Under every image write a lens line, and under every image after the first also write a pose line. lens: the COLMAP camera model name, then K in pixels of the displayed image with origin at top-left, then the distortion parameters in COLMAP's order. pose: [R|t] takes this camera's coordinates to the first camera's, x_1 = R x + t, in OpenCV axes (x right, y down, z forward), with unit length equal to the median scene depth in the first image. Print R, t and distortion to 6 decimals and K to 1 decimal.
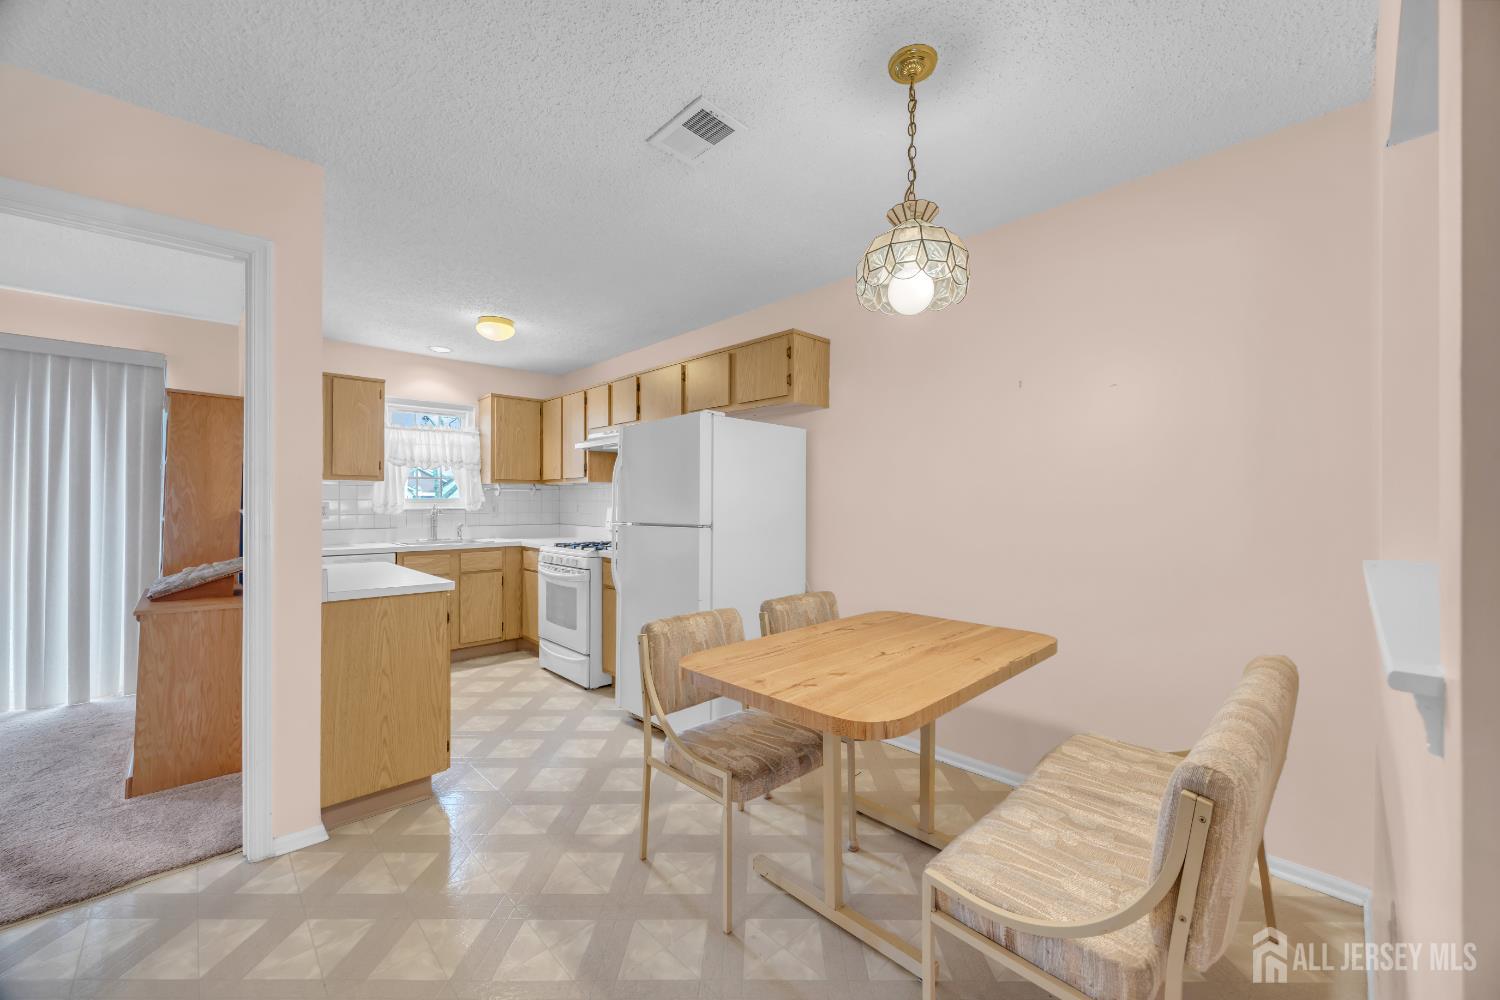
lens RADIAL K [[573.2, 0, 753.1], [0, 573.2, 495.4], [0, 0, 1]] dist [0.008042, -0.000075]
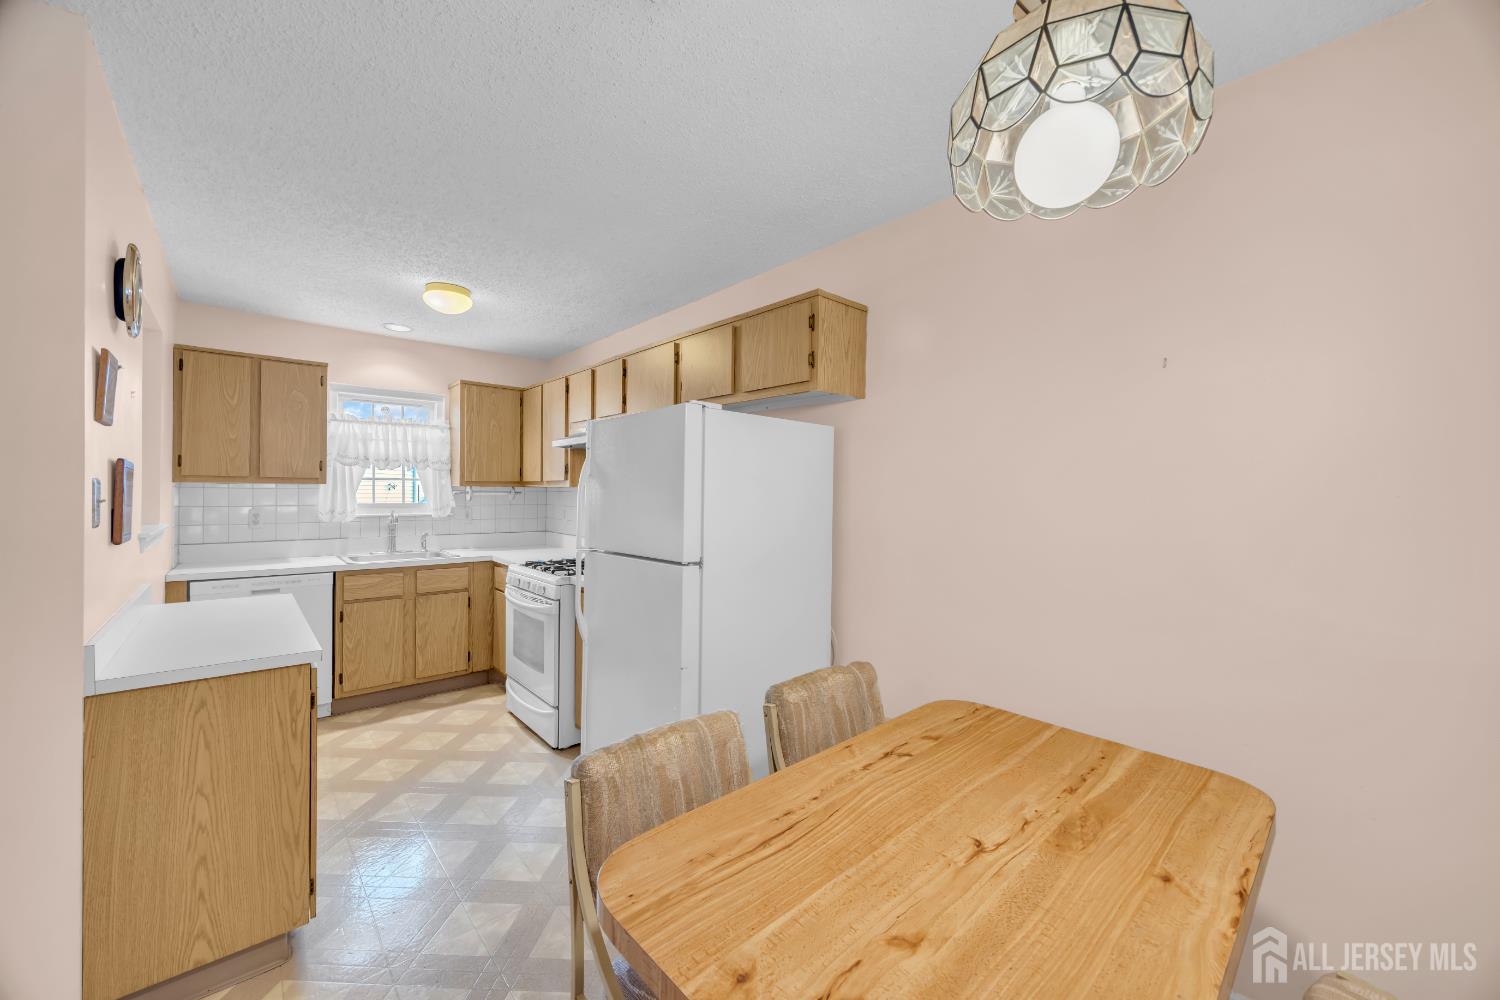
lens RADIAL K [[573.2, 0, 753.1], [0, 573.2, 495.4], [0, 0, 1]] dist [0.008042, -0.000075]
pose [[0.999268, 0.009021, -0.037171, 0.012744], [-0.008421, 0.999832, 0.016266, -0.029714], [0.037311, -0.015941, 0.999177, 0.197081]]
